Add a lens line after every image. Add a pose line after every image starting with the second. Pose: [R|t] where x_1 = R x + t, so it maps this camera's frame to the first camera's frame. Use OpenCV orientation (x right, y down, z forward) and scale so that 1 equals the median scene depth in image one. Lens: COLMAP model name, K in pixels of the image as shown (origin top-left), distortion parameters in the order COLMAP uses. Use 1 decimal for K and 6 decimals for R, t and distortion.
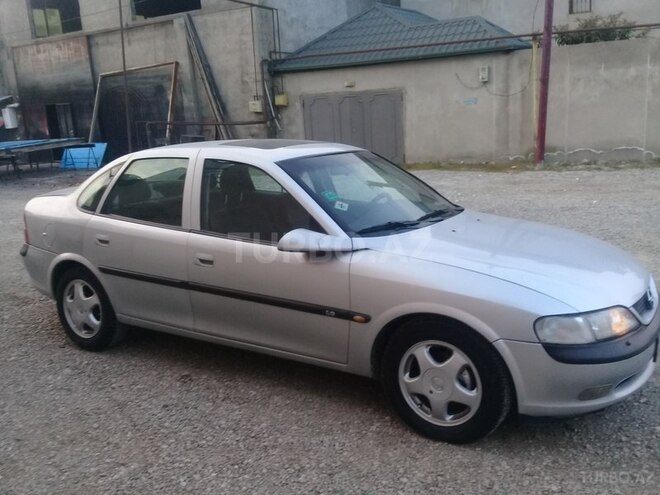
lens RADIAL K [[614.8, 0, 333.9], [0, 614.8, 248.6], [0, 0, 1]] dist [0.063629, -0.152068]
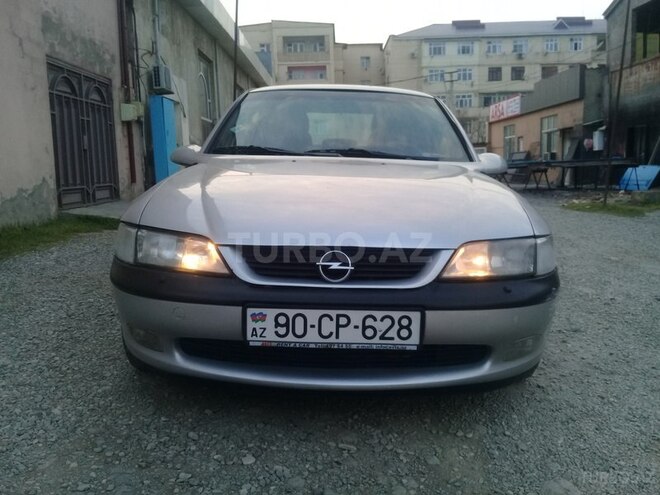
lens RADIAL K [[614.8, 0, 333.9], [0, 614.8, 248.6], [0, 0, 1]] dist [0.063629, -0.152068]
pose [[0.509174, 0.160934, -0.845483, 0.198887], [-0.216791, 0.974669, 0.054966, 0.006178], [0.832913, 0.155306, 0.531165, 0.133726]]
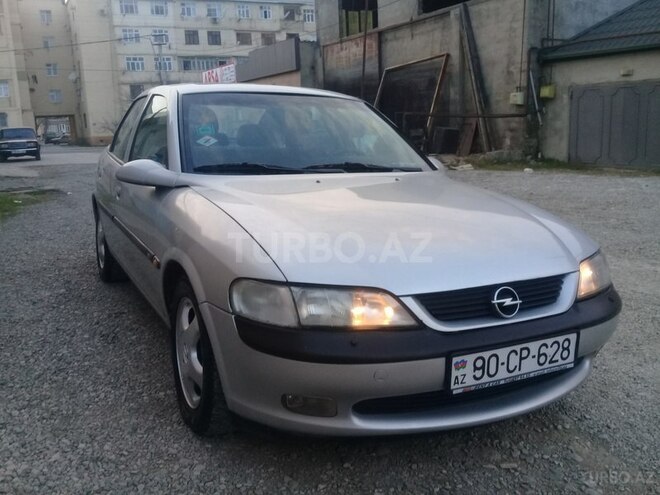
lens RADIAL K [[614.8, 0, 333.9], [0, 614.8, 248.6], [0, 0, 1]] dist [0.063629, -0.152068]
pose [[0.853784, 0.134964, -0.502829, 0.130955], [-0.141543, 0.989609, 0.025286, 0.007069], [0.501017, 0.049584, 0.864016, 0.072756]]
